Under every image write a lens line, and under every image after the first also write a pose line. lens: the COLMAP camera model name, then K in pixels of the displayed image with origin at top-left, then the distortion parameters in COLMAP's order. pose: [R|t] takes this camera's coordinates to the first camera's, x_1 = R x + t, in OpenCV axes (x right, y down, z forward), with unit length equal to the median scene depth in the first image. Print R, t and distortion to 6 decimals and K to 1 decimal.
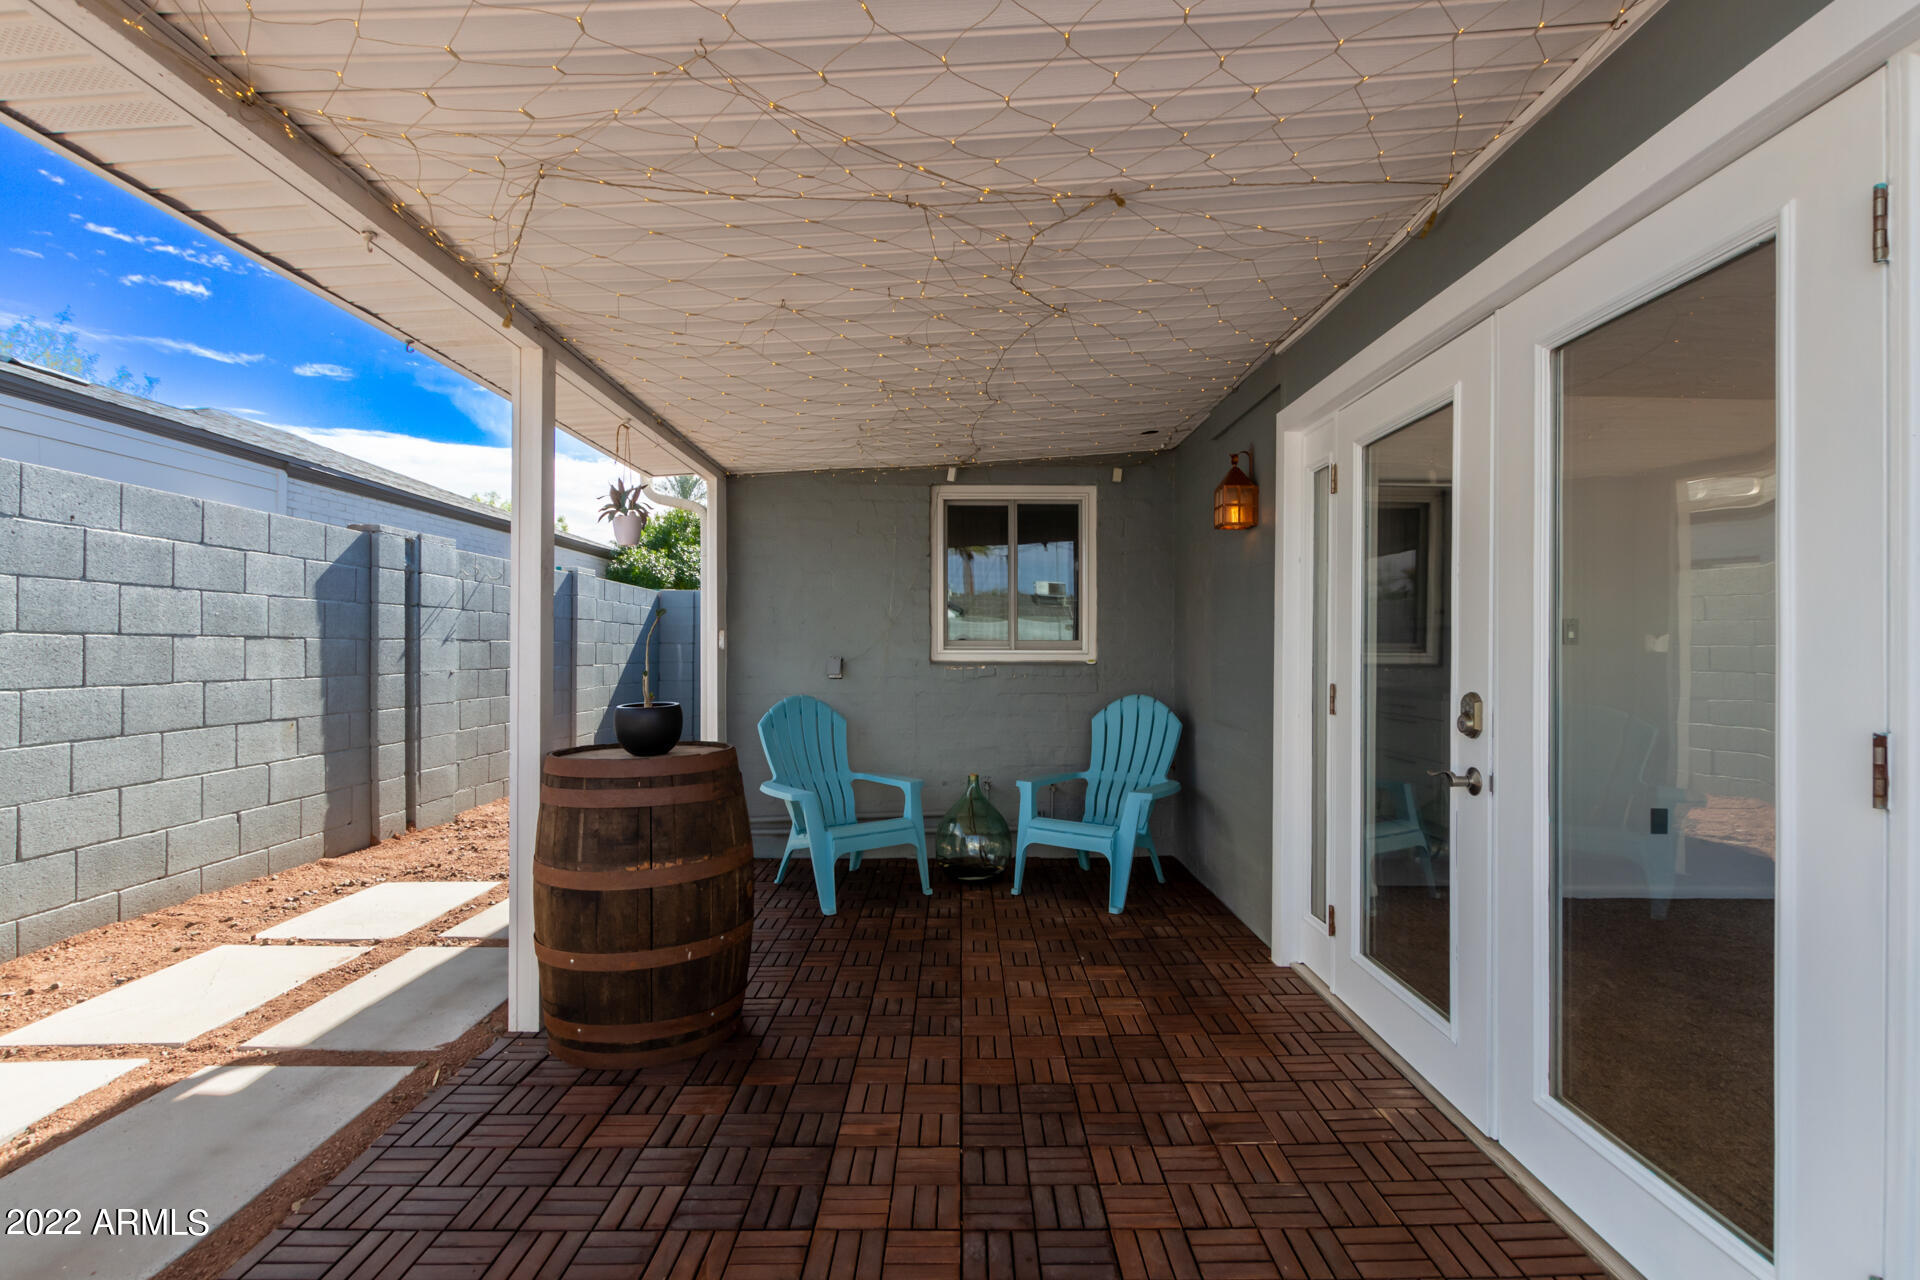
lens RADIAL K [[900.1, 0, 954.0], [0, 900.1, 644.1], [0, 0, 1]] dist [0.003493, -0.001208]
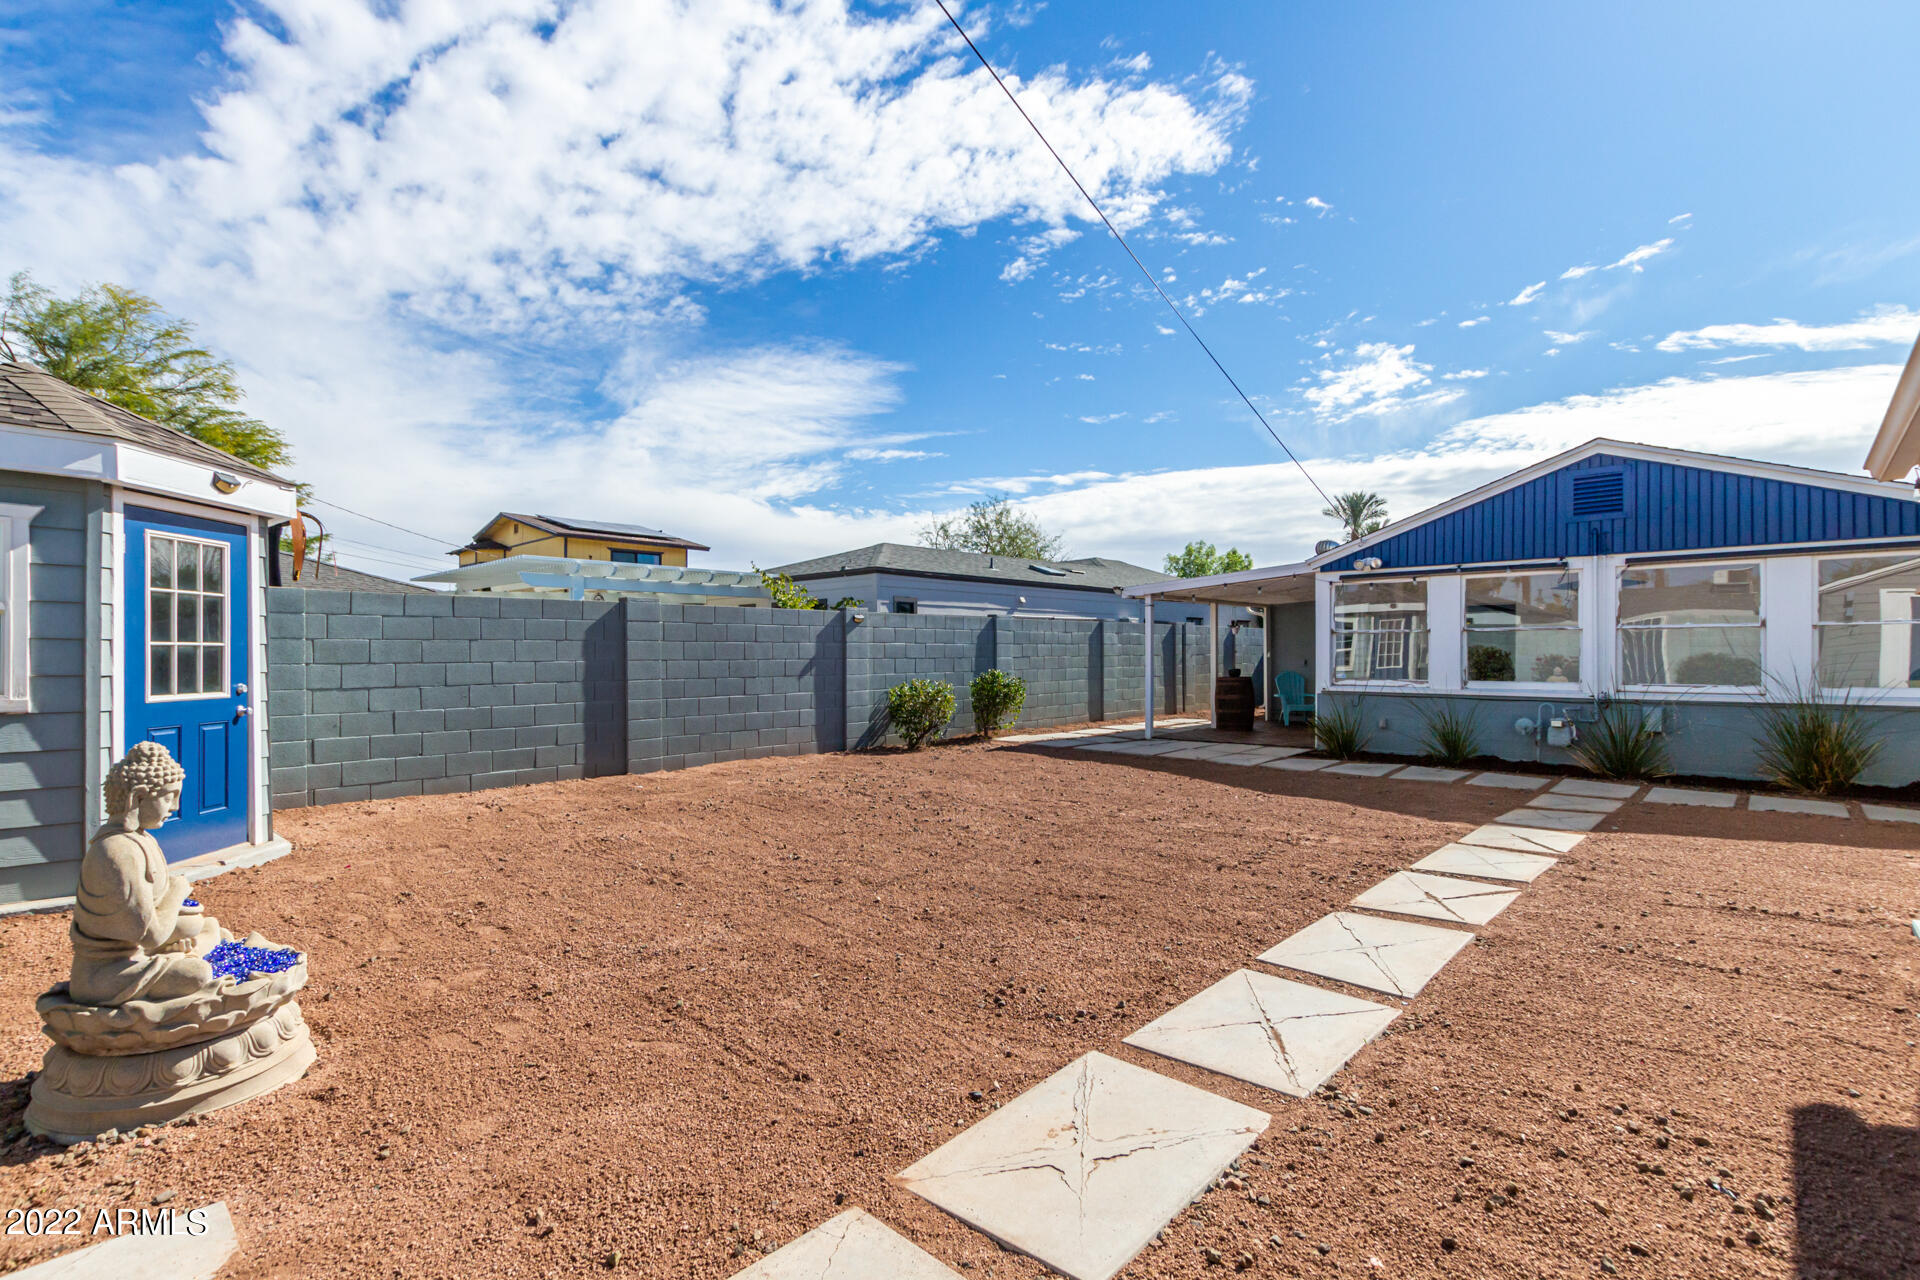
lens RADIAL K [[900.1, 0, 954.0], [0, 900.1, 644.1], [0, 0, 1]] dist [0.003493, -0.001208]
pose [[0.741485, -0.013447, -0.670835, 1.194550], [0.008495, 0.999907, -0.010653, -0.019110], [0.670916, 0.002200, 0.741530, -2.431108]]
